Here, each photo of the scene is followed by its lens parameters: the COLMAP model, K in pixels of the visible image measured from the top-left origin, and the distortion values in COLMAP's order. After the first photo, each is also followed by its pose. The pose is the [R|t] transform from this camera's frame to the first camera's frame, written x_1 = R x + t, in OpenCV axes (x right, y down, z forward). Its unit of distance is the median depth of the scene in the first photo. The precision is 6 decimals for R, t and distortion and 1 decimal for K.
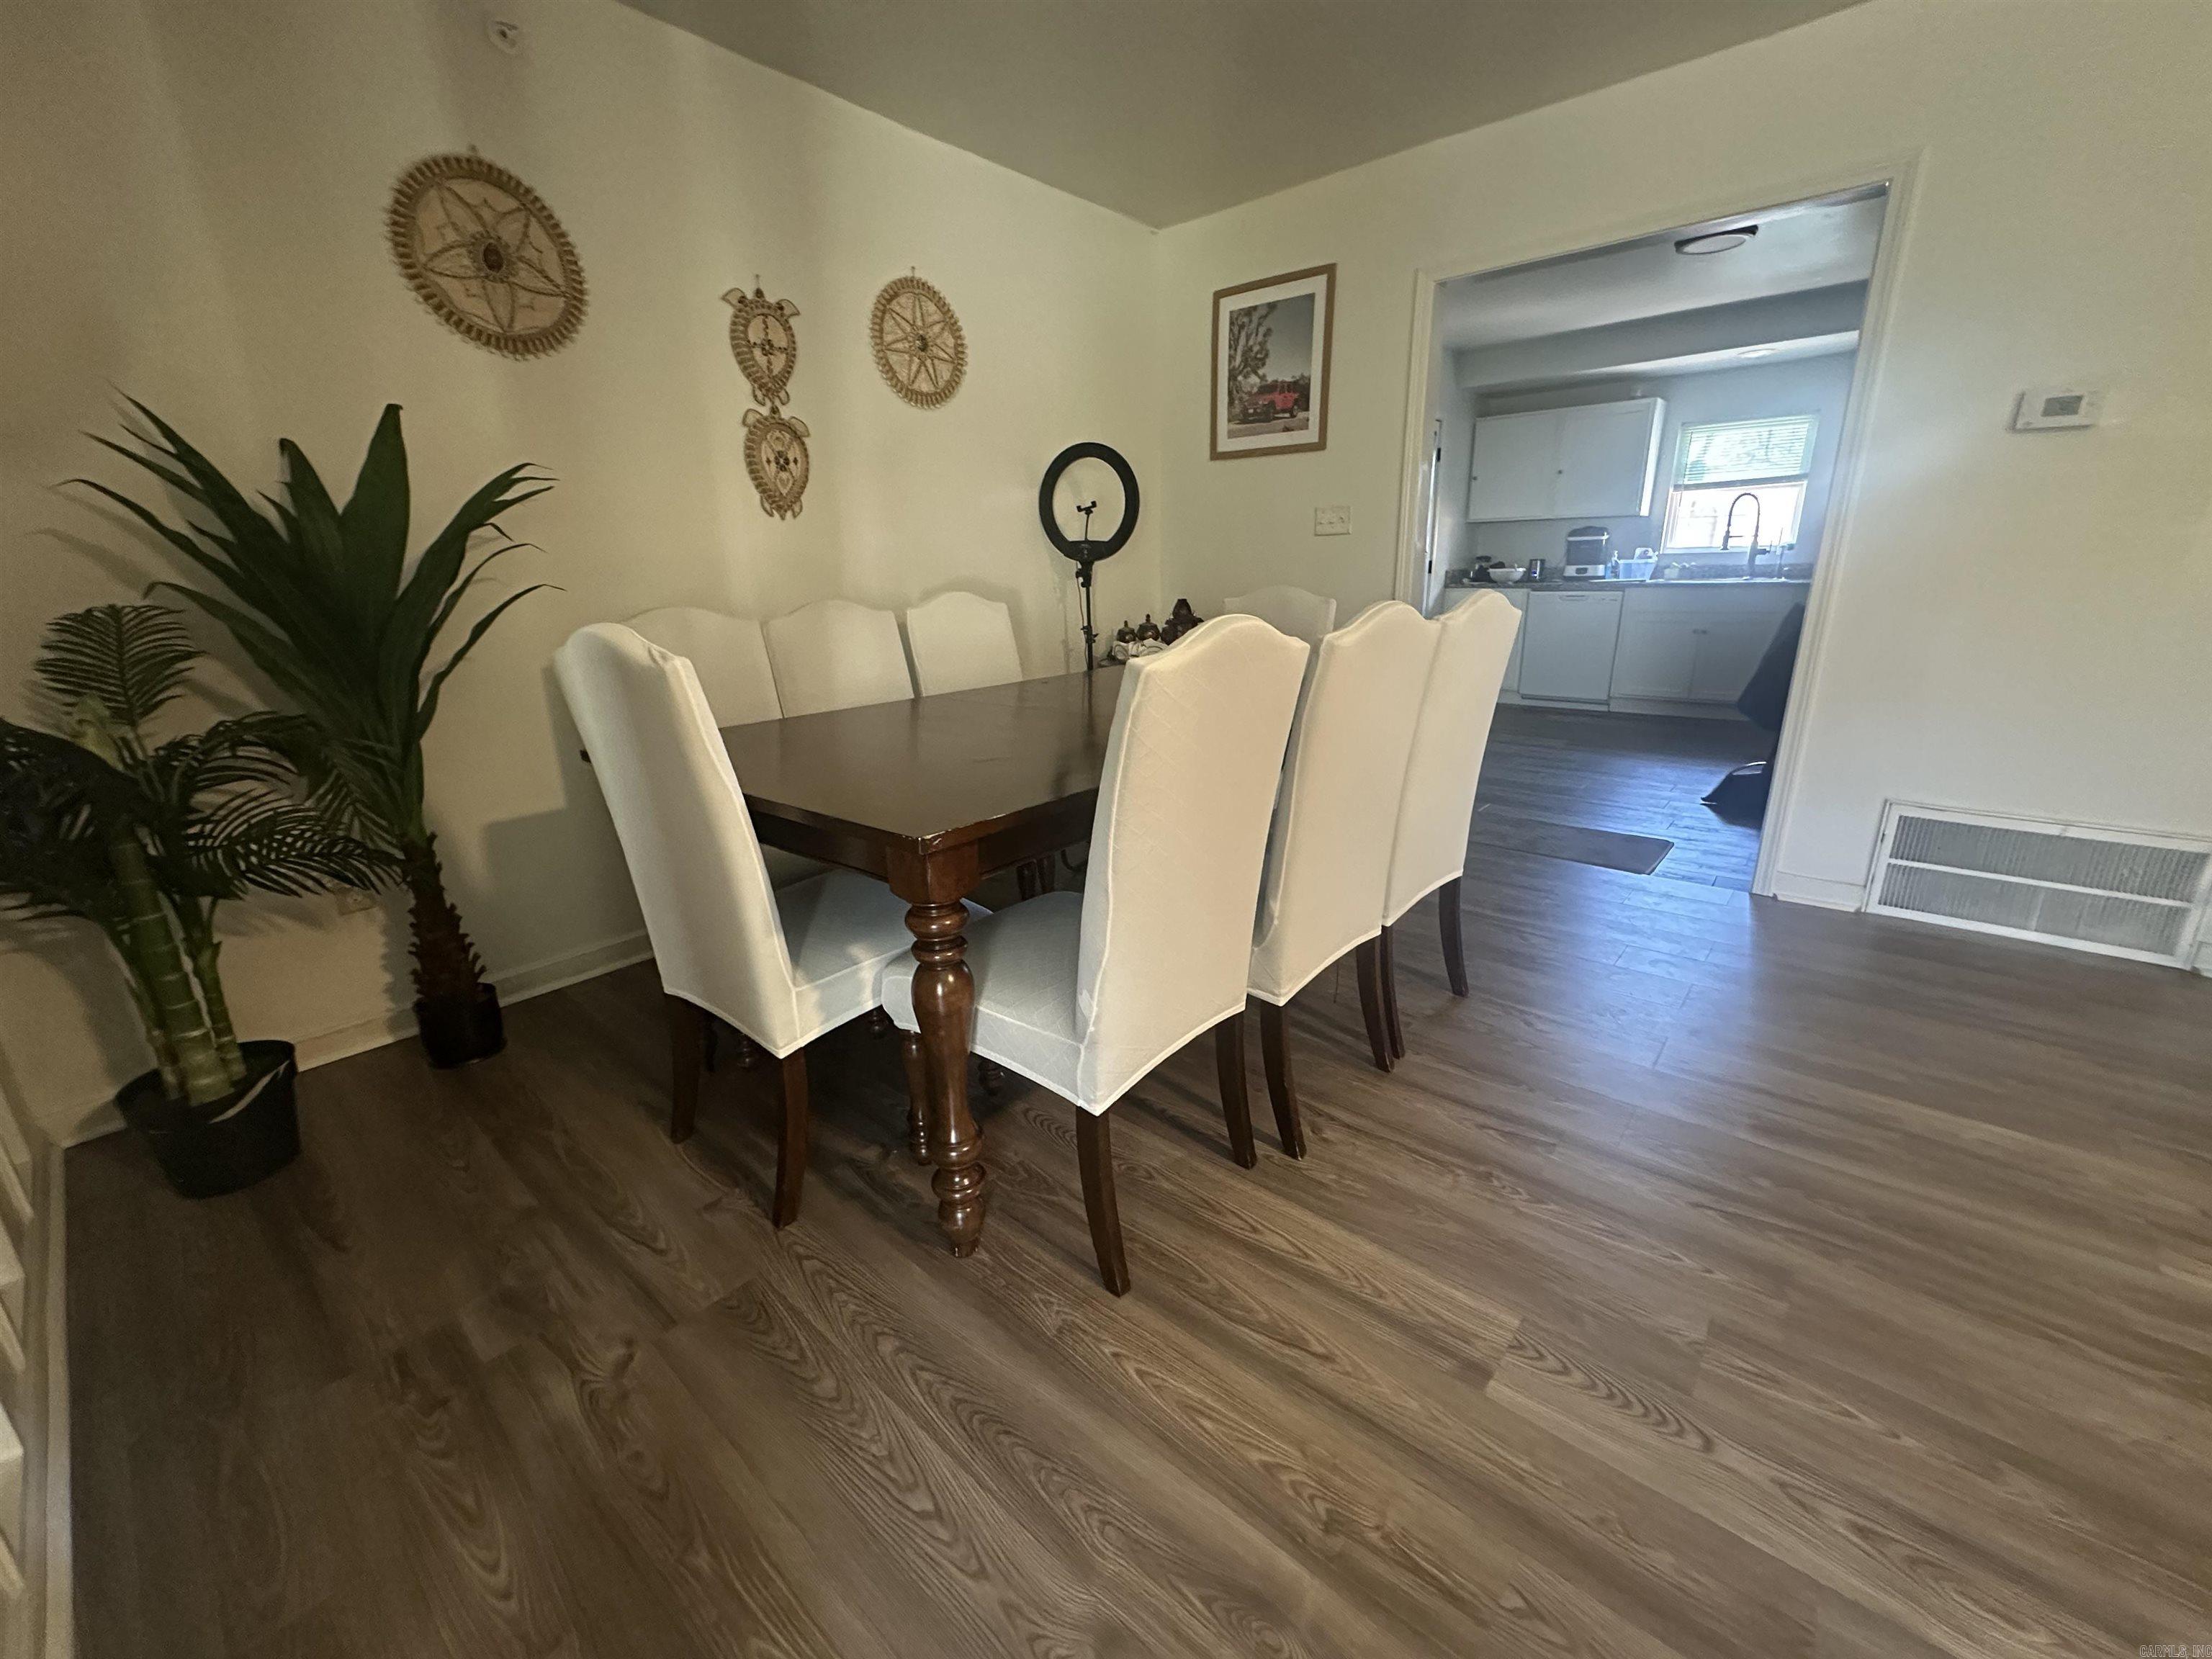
lens RADIAL K [[884.8, 0, 1106.0], [0, 884.8, 829.5], [0, 0, 1]] dist [0.001162, 0.000285]
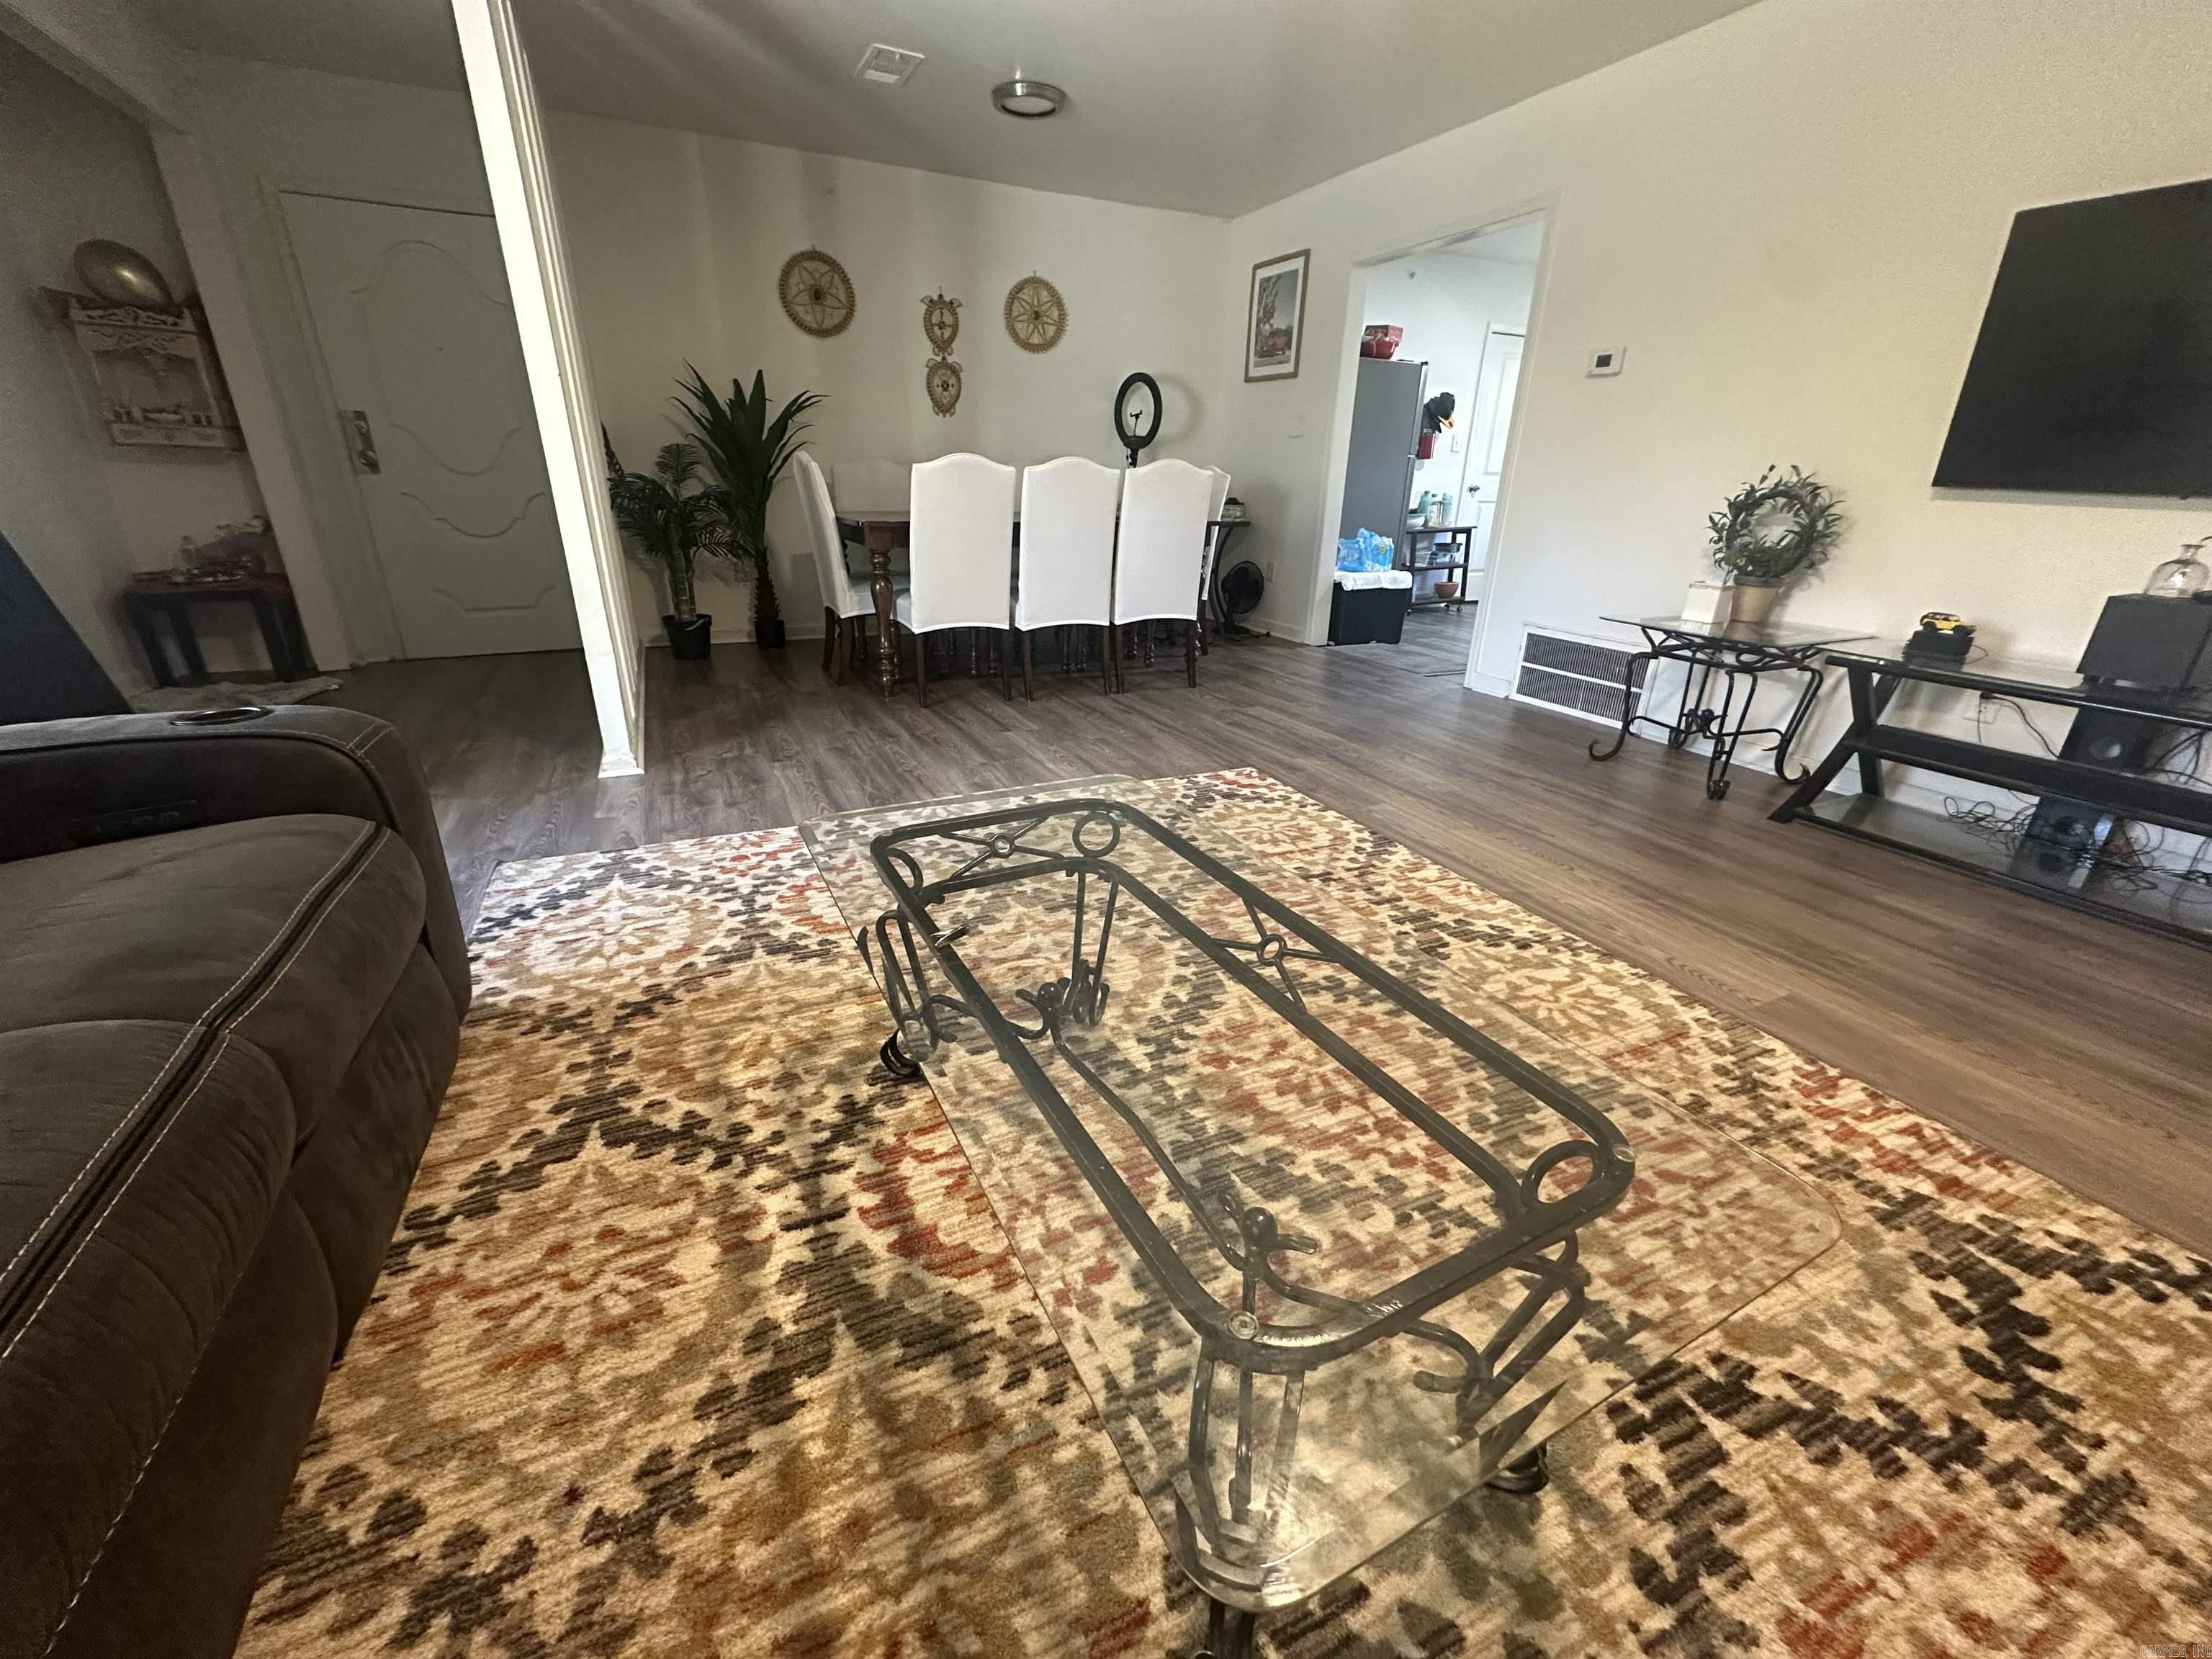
lens RADIAL K [[886.1, 0, 1106.0], [0, 886.1, 829.5], [0, 0, 1]] dist [0.002558, 0.000173]
pose [[0.916966, 0.186476, -0.352704, 0.727136], [-0.153474, 0.980889, 0.119596, 0.218959], [0.368265, -0.055535, 0.928061, -0.636186]]
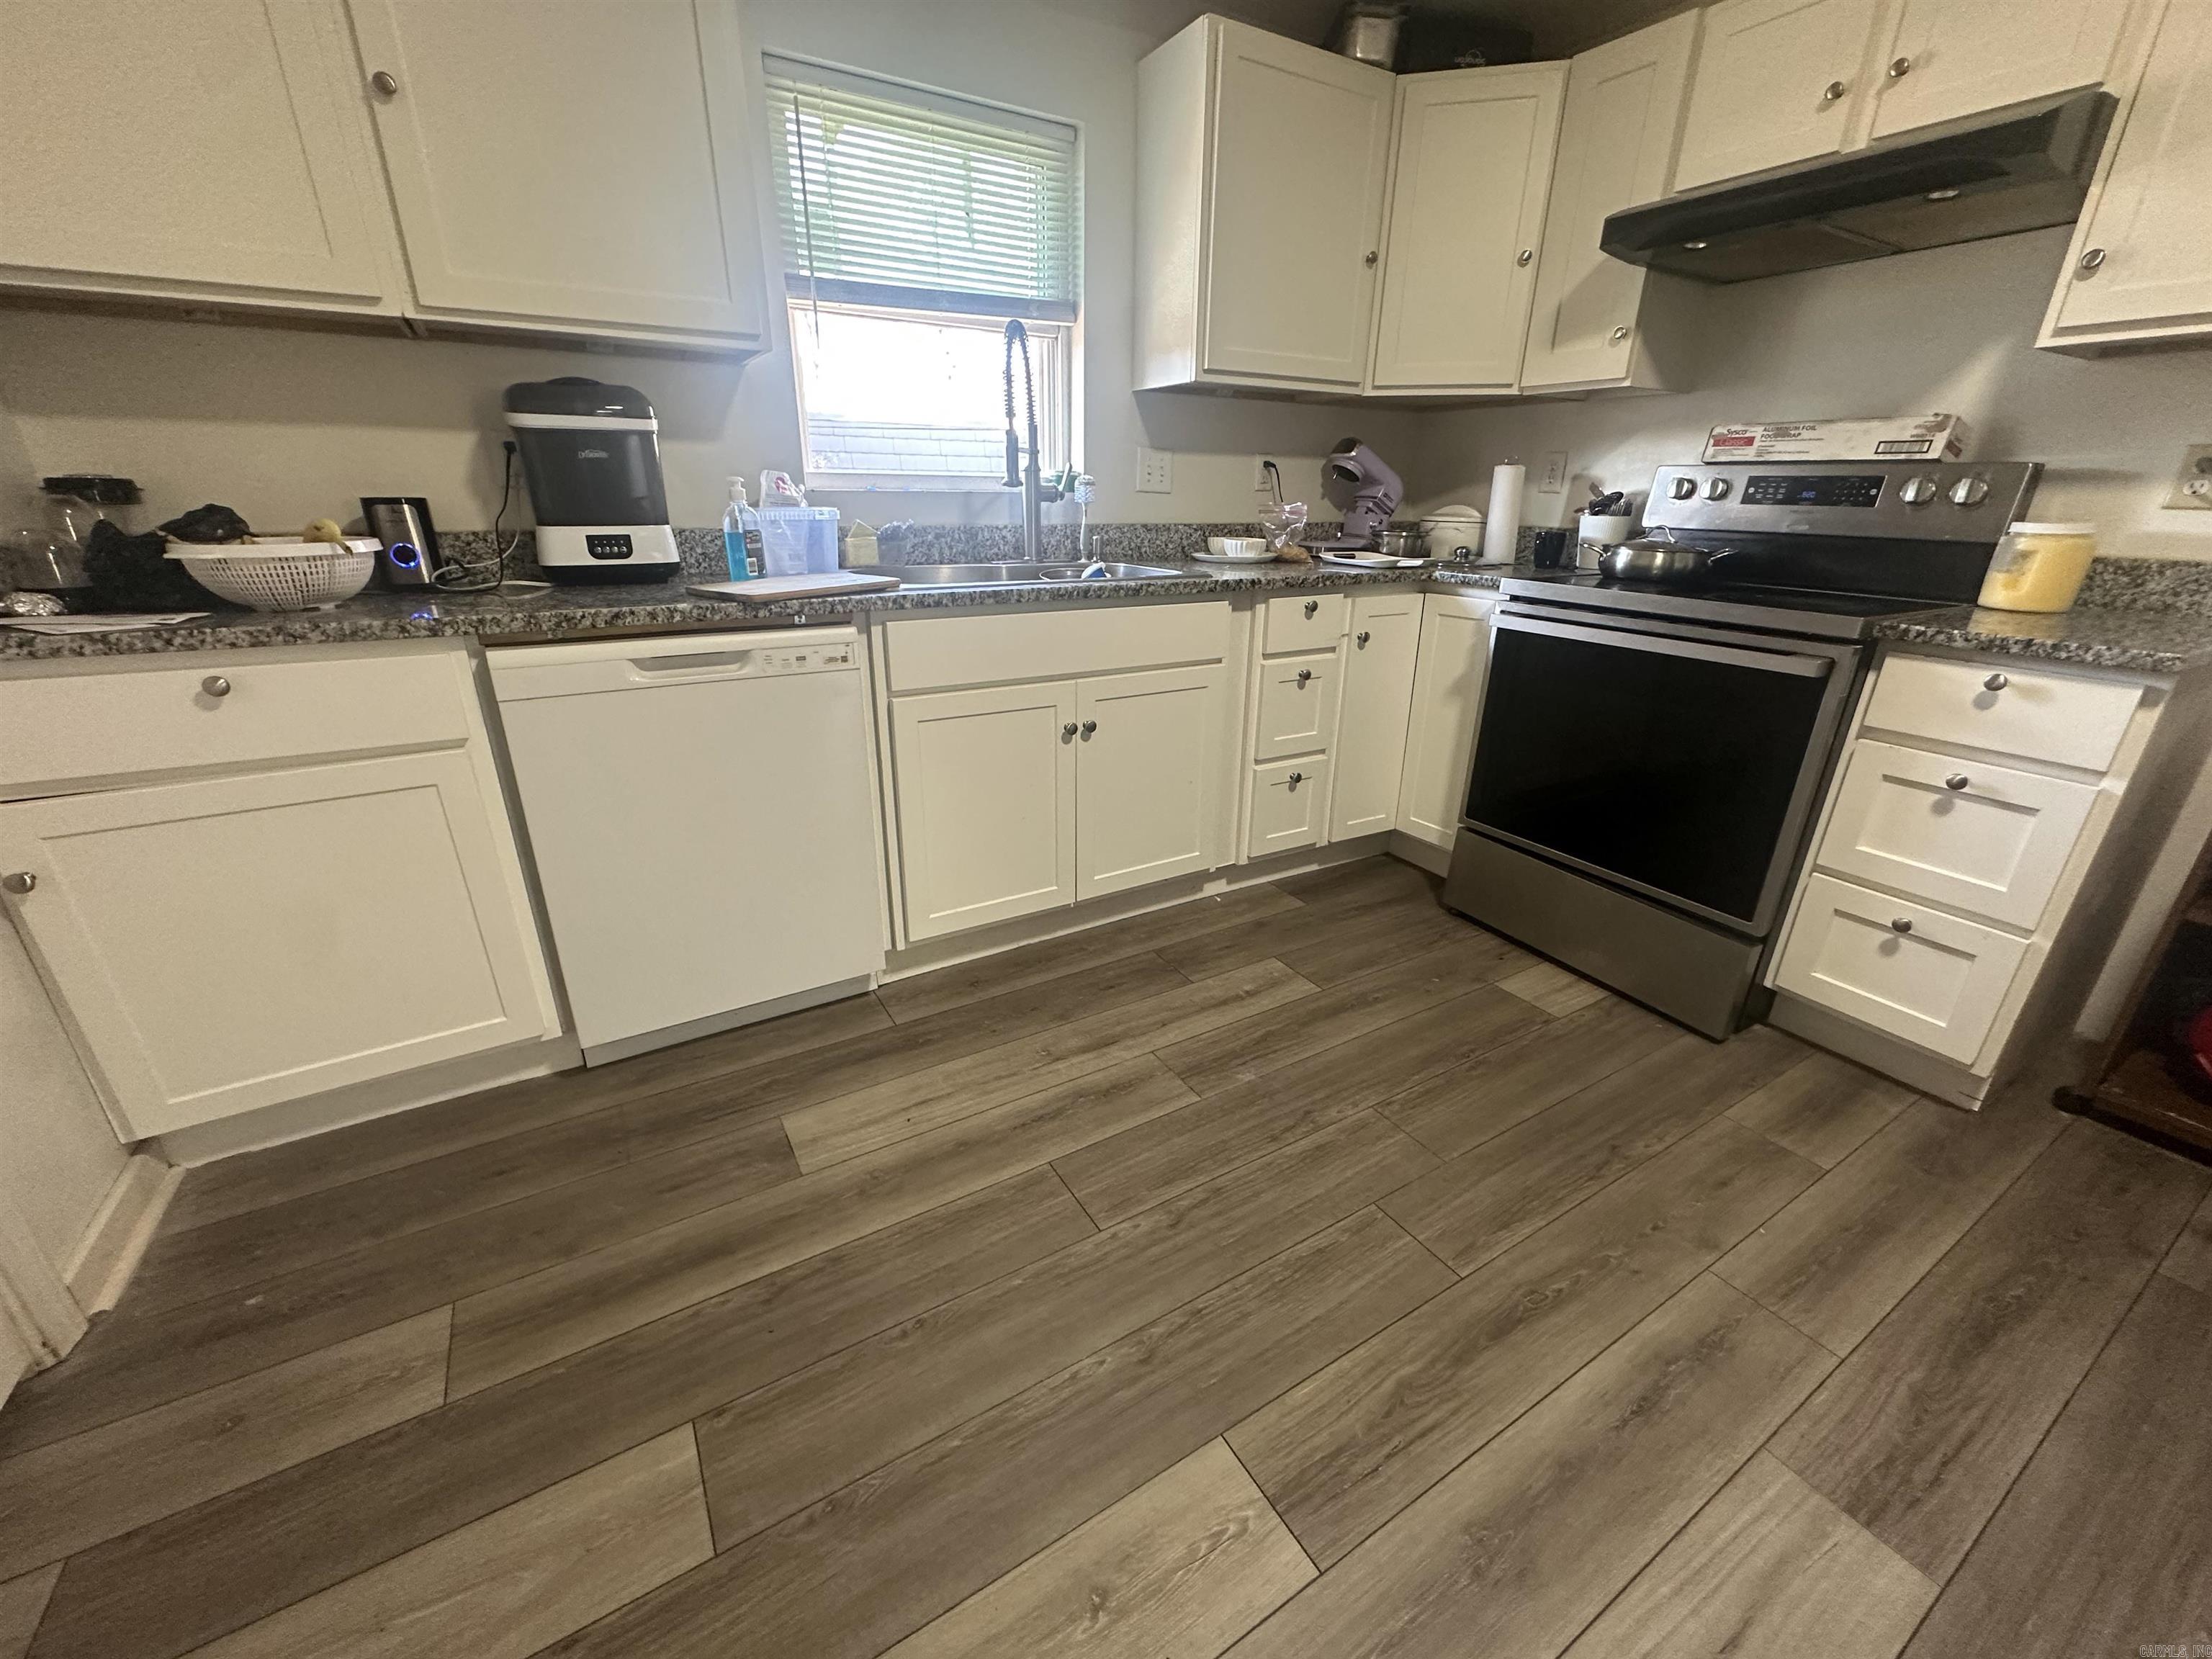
lens RADIAL K [[882.6, 0, 1106.0], [0, 882.6, 829.5], [0, 0, 1]] dist [-0.002158, -0.000136]
pose [[0.312478, -0.317351, 0.895347, 0.687125], [0.257384, 0.935572, 0.241781, -0.520518], [-0.914391, 0.154897, 0.374026, 1.694401]]
